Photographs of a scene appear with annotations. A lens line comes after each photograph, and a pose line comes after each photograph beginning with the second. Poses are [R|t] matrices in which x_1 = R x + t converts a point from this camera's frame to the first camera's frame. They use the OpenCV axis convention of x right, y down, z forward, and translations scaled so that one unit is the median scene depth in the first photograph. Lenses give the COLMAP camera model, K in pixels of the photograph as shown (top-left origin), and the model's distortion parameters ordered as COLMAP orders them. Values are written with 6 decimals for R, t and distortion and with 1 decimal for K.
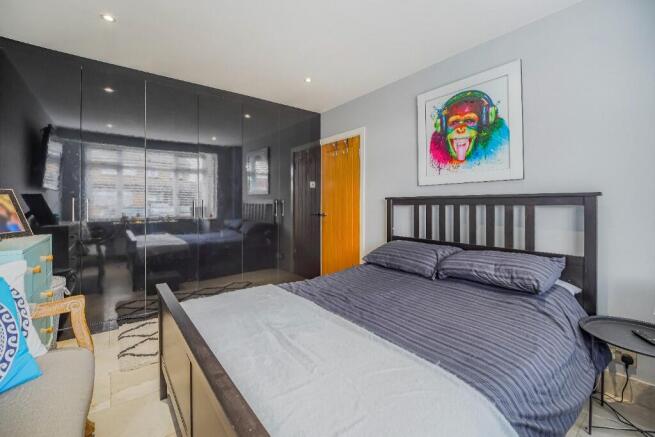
lens RADIAL K [[277.1, 0, 317.8], [0, 277.1, 204.1], [0, 0, 1]] dist [-0.004654, -0.001138]
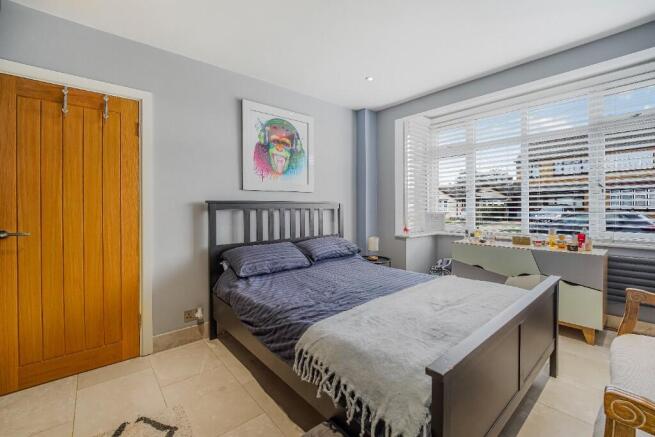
lens RADIAL K [[277.1, 0, 325.2], [0, 277.1, 212.0], [0, 0, 1]] dist [-0.004654, -0.001138]
pose [[-0.055401, -0.010695, 0.998407, -0.714089], [0.007450, 0.999910, 0.011125, 0.004142], [-0.998436, 0.008054, -0.055316, 0.836757]]
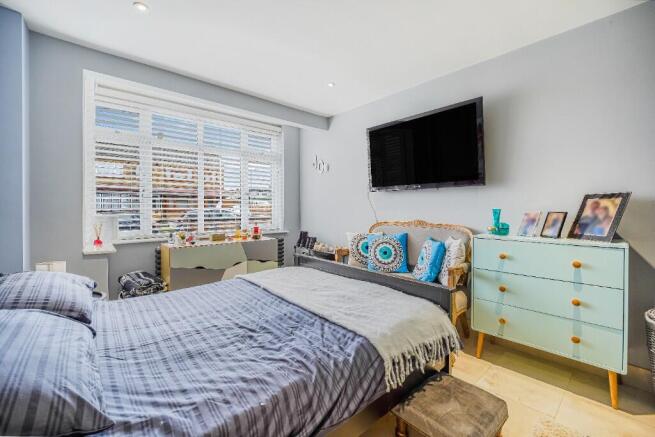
lens RADIAL K [[277.1, 0, 325.2], [0, 277.1, 213.7], [0, 0, 1]] dist [-0.004654, -0.001138]
pose [[-0.996865, 0.003249, -0.079051, -0.024988], [0.001651, 0.999793, 0.020265, 0.000080], [0.079101, 0.020071, -0.996665, 1.336580]]
